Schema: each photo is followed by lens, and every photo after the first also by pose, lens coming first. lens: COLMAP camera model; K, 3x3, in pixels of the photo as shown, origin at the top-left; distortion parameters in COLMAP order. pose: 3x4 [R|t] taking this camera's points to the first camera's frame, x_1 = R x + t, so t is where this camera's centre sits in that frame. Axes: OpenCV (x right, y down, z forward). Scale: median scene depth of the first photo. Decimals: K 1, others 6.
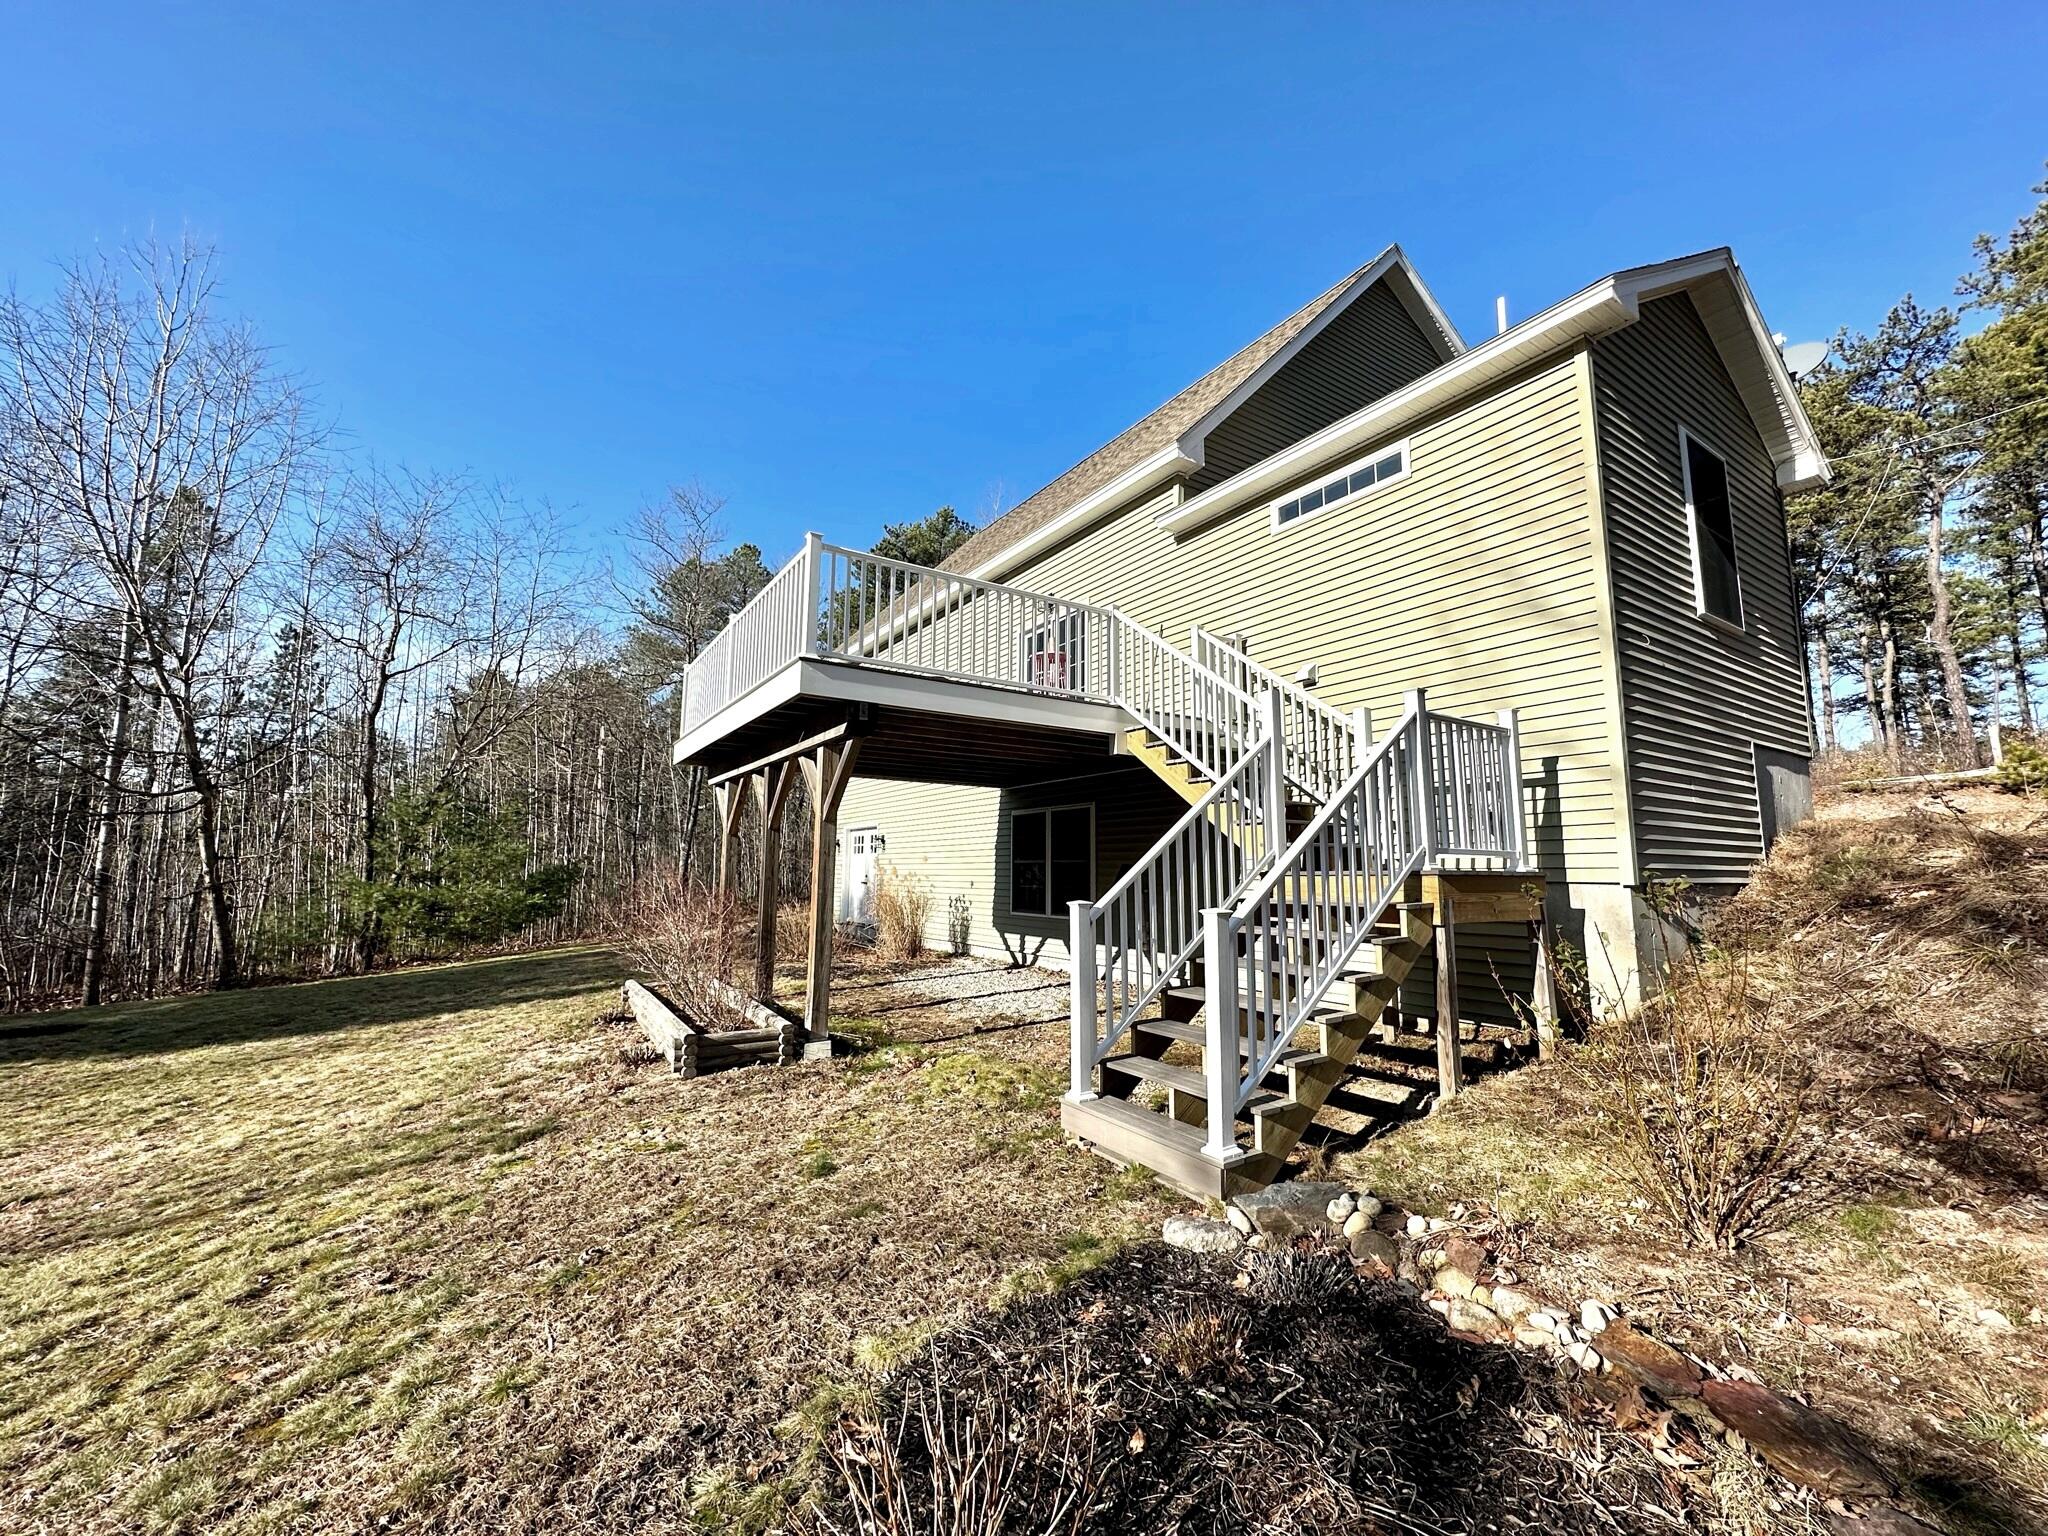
lens RADIAL K [[810.8, 0, 1024.2], [0, 810.8, 771.7], [0, 0, 1]] dist [-0.002916, -0.000107]
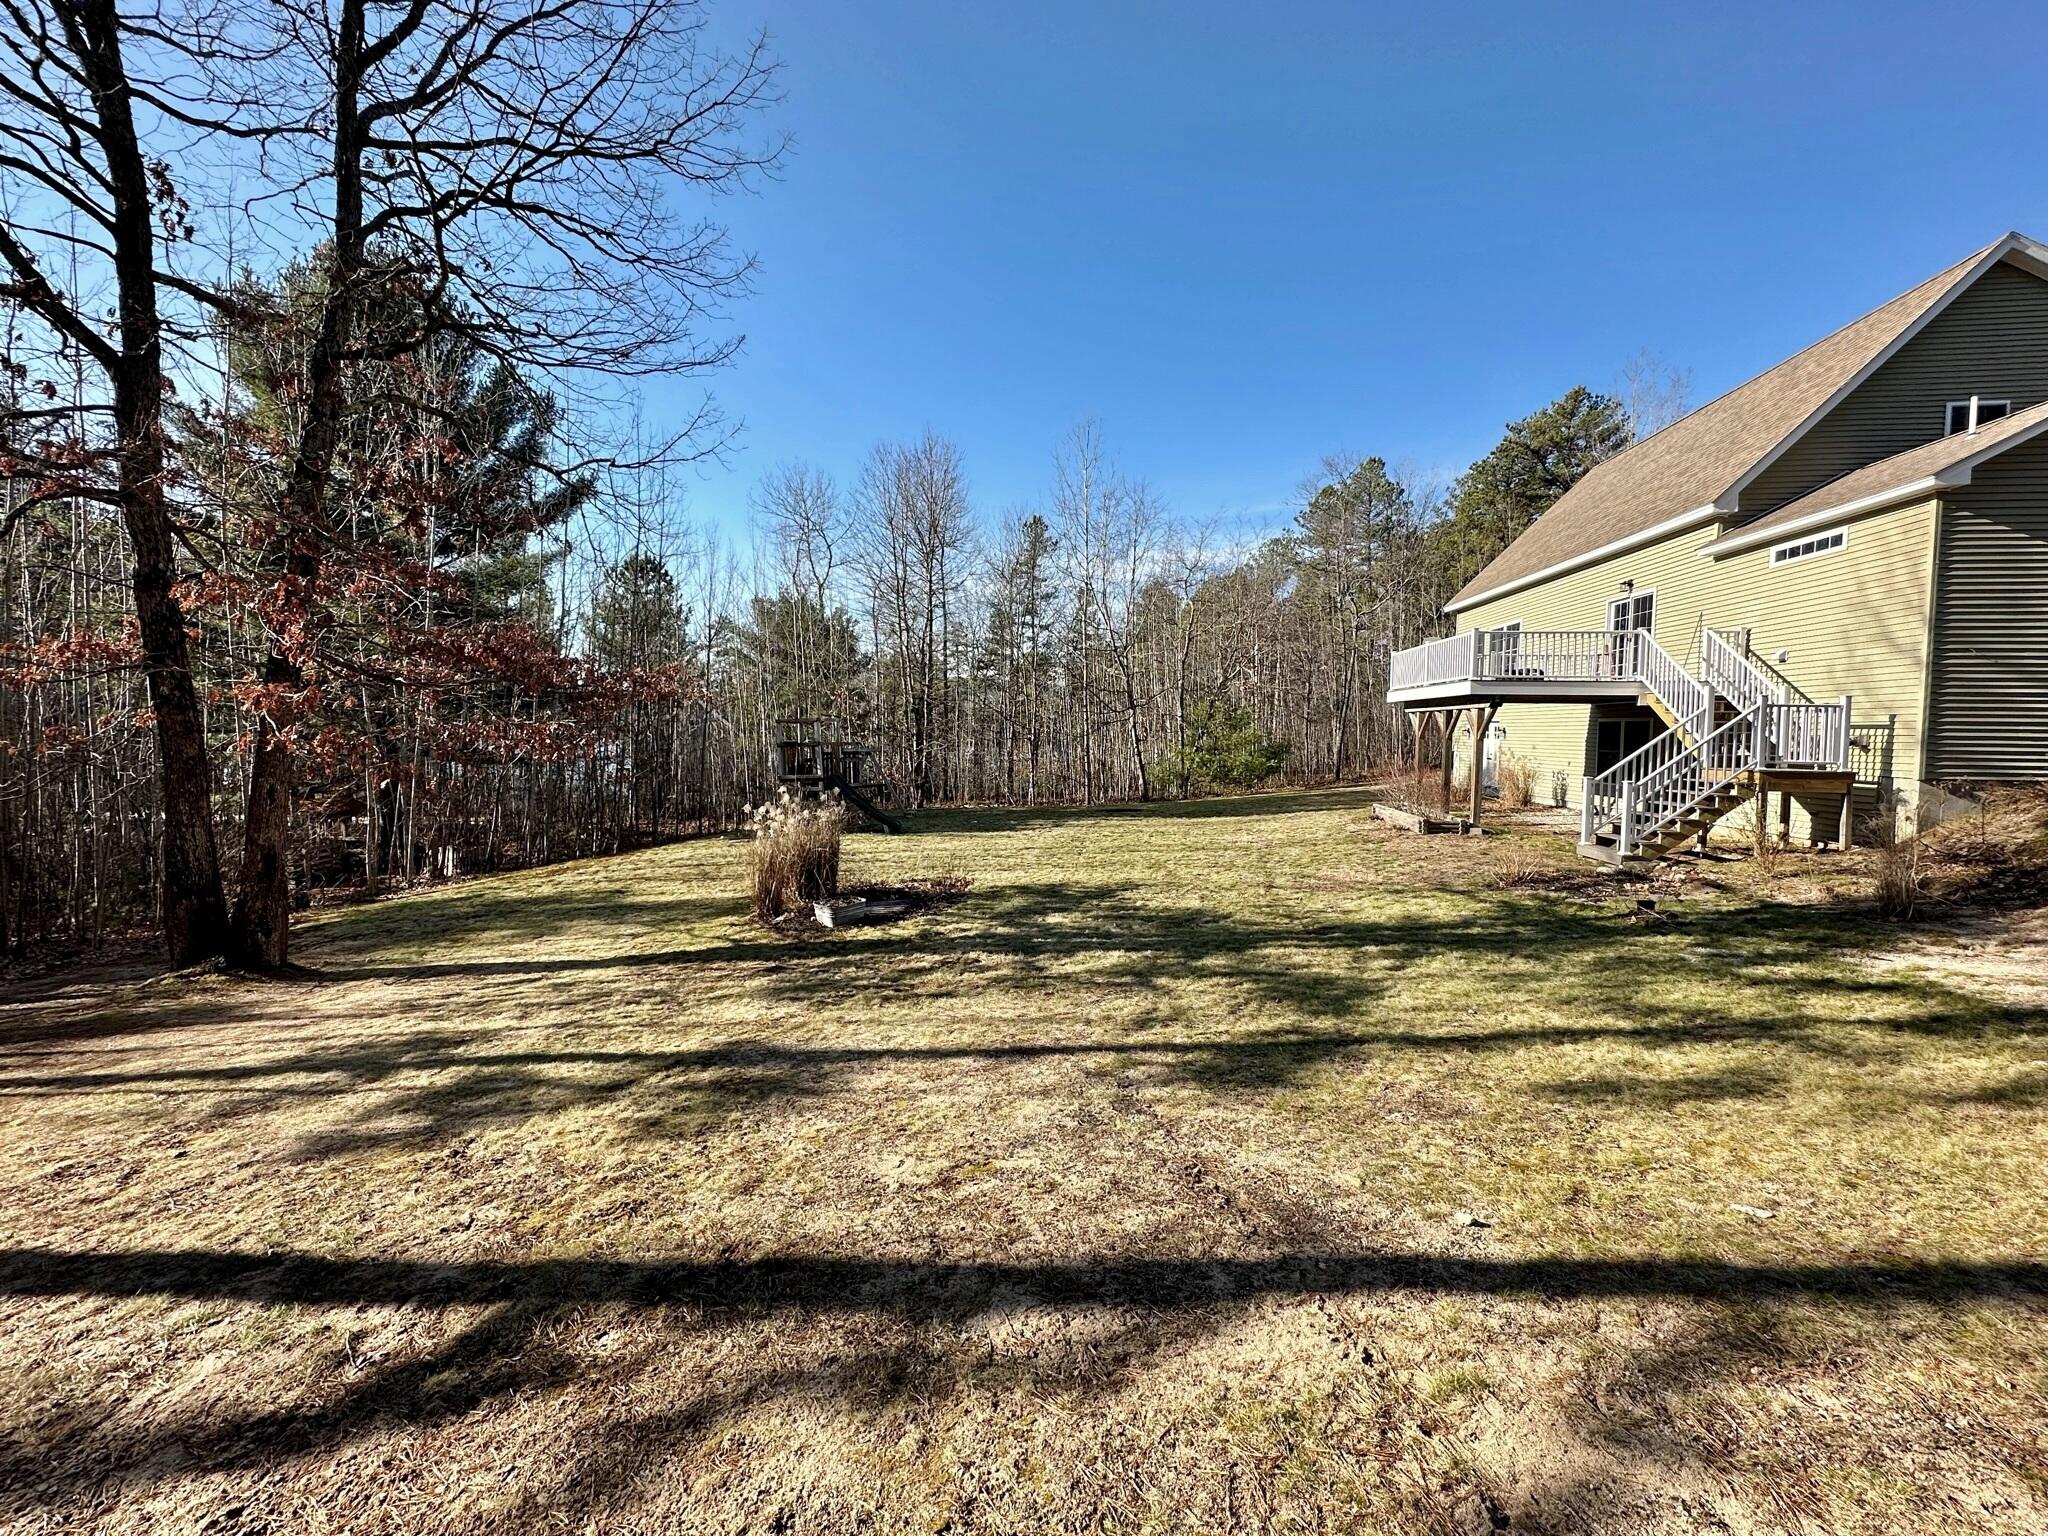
lens RADIAL K [[810.8, 0, 1024.2], [0, 810.8, 771.7], [0, 0, 1]] dist [-0.002916, -0.000107]
pose [[0.763671, 0.035583, -0.644624, 0.248308], [0.074043, 0.987064, 0.142203, -0.257435], [0.641345, -0.156327, 0.751158, -1.510872]]
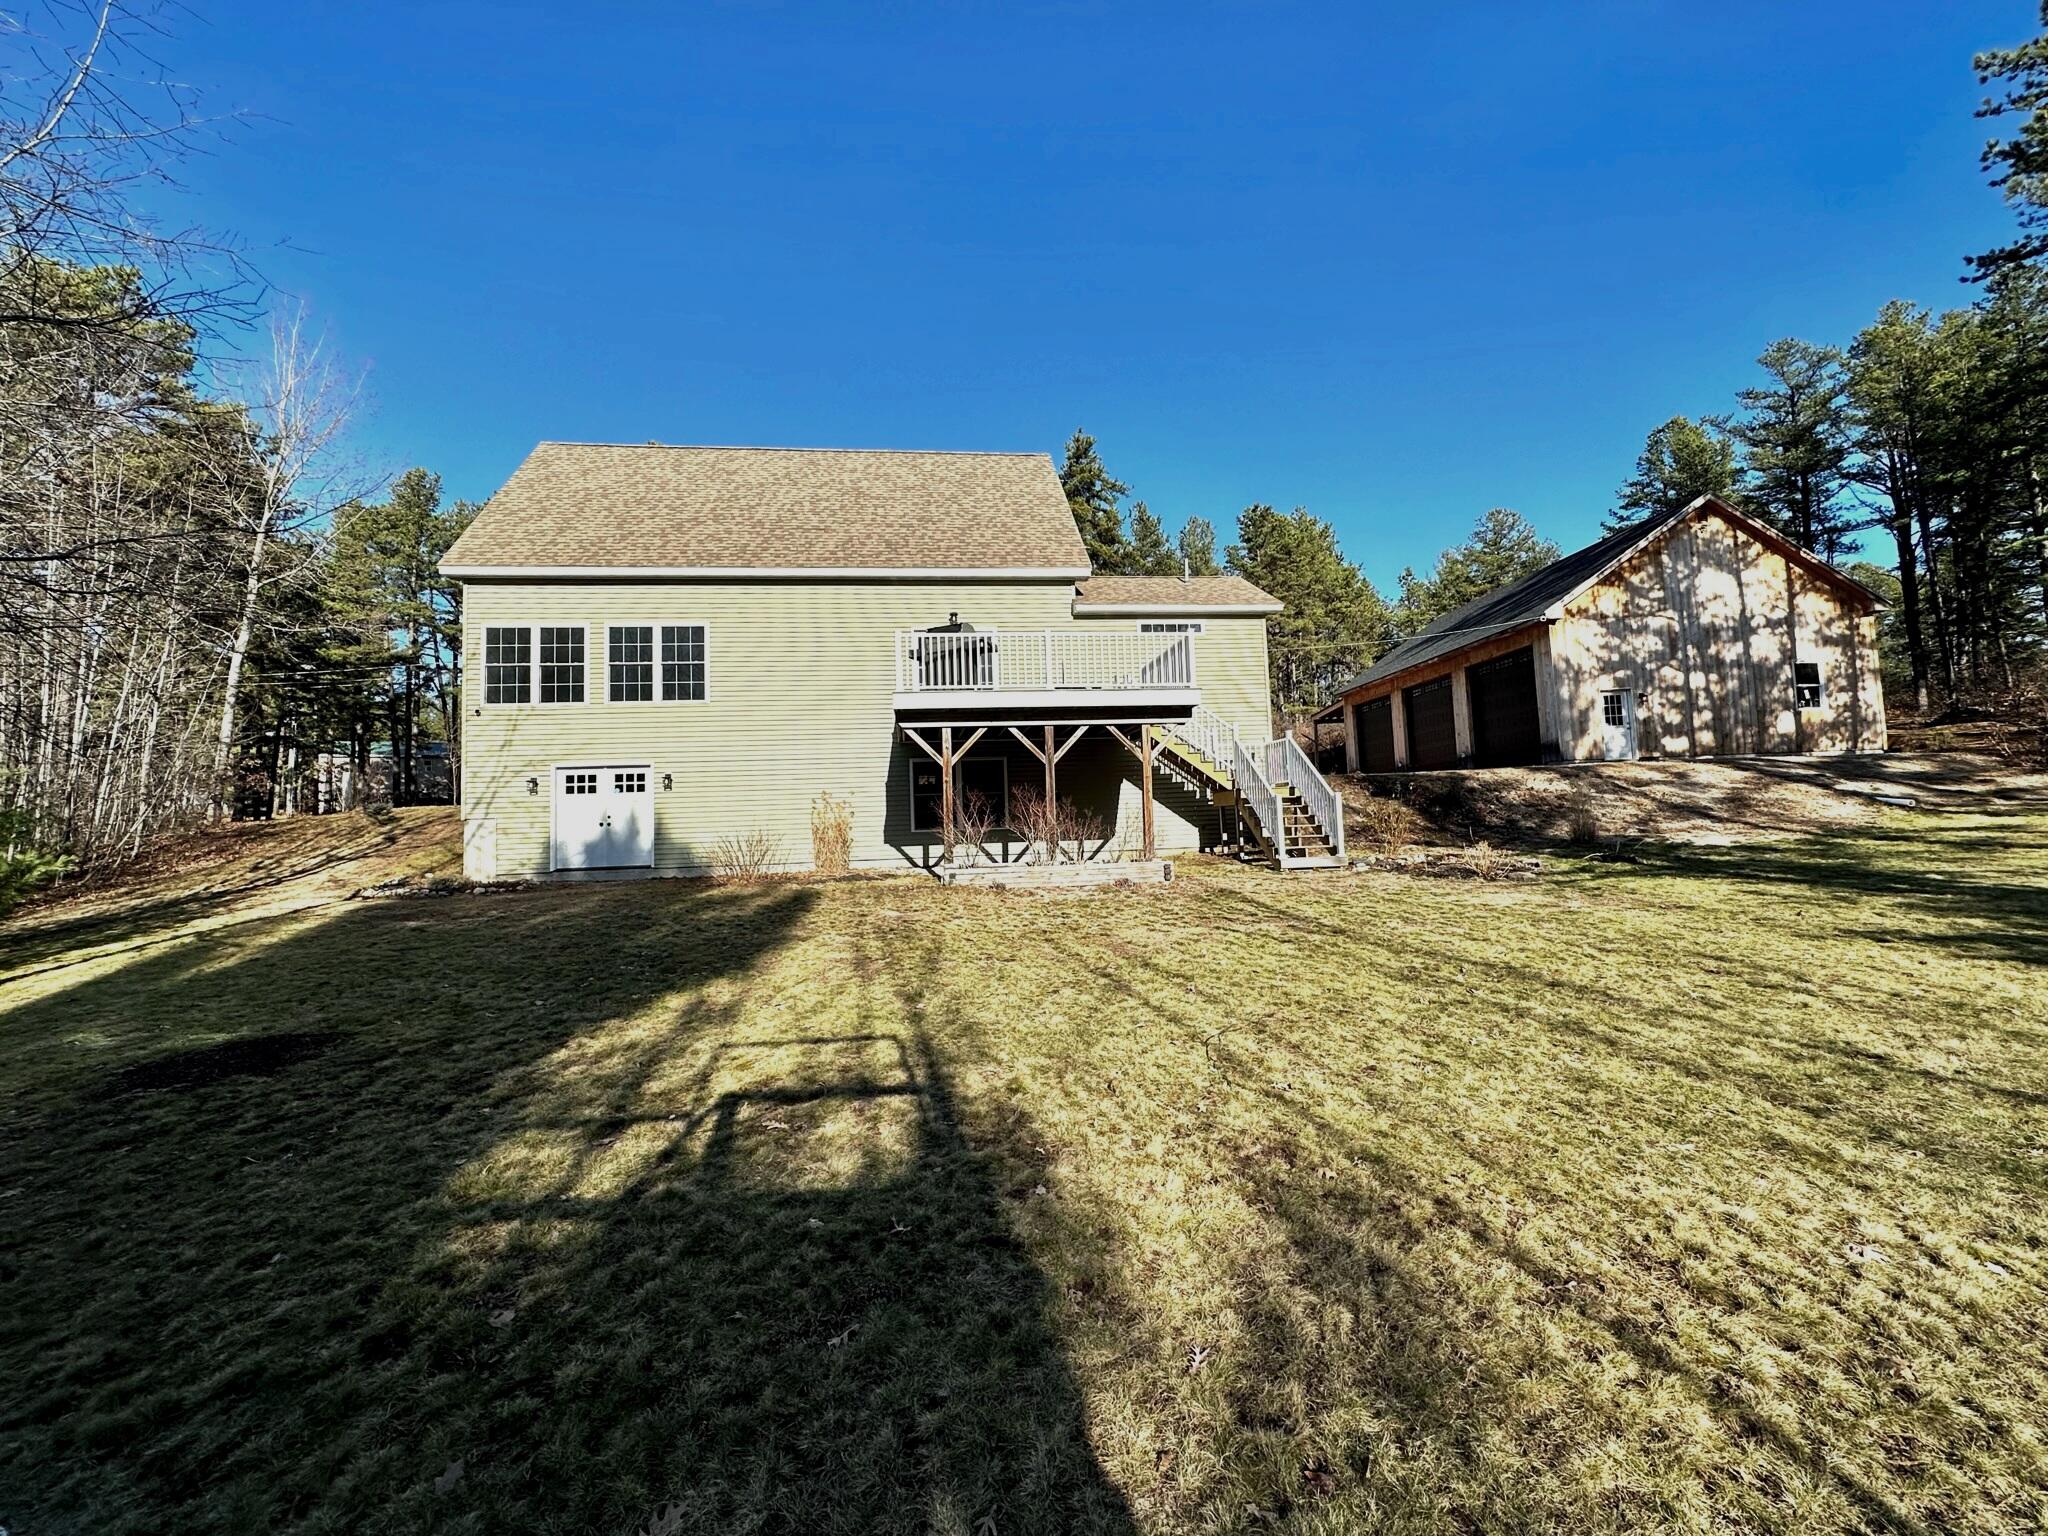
lens RADIAL K [[856.4, 0, 1024.0], [0, 856.4, 768.0], [0, 0, 1]] dist [-0.002873, -0.000503]
pose [[0.431277, 0.058180, 0.900342, -2.043072], [-0.071479, 0.996985, -0.030186, 0.157094], [-0.899384, -0.051337, 0.434136, 0.321332]]
